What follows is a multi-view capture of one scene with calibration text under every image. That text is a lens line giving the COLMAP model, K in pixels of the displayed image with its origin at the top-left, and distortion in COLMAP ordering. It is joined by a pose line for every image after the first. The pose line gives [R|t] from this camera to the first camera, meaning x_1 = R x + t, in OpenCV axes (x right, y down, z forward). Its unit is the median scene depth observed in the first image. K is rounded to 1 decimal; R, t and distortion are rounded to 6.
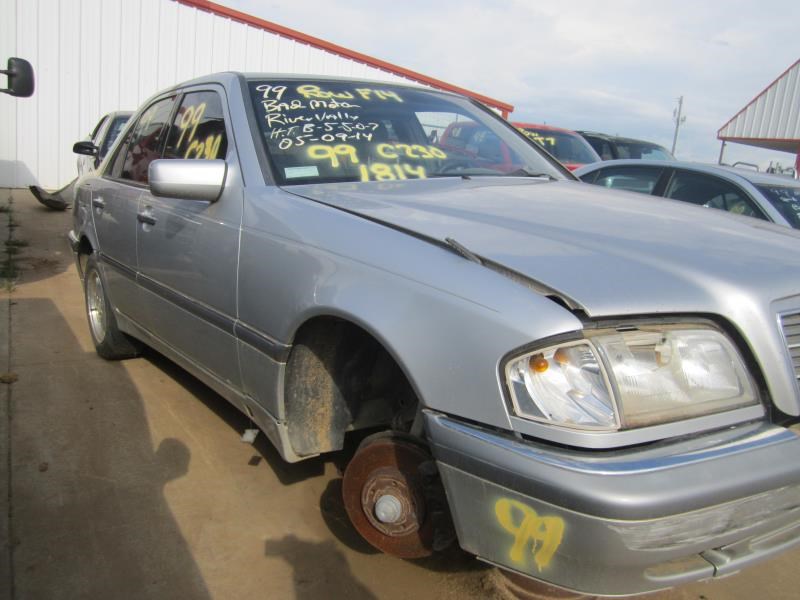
lens RADIAL K [[662.3, 0, 400.0], [0, 662.3, 300.0], [0, 0, 1]] dist [-0.020256, 0.001575]
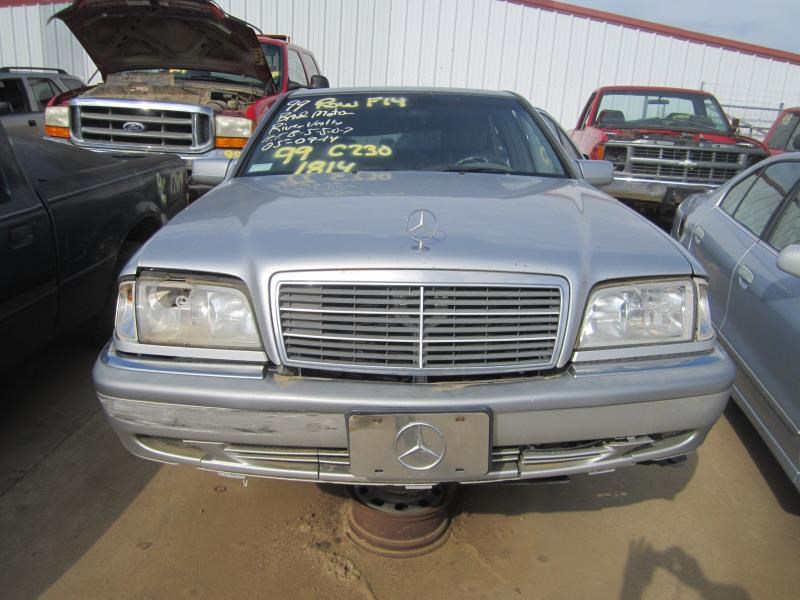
lens RADIAL K [[662.3, 0, 400.0], [0, 662.3, 300.0], [0, 0, 1]] dist [-0.020256, 0.001575]
pose [[0.813362, 0.115788, -0.570119, 0.848795], [-0.108193, 0.993003, 0.047320, -0.018085], [0.571609, 0.023194, 0.820198, 0.055578]]
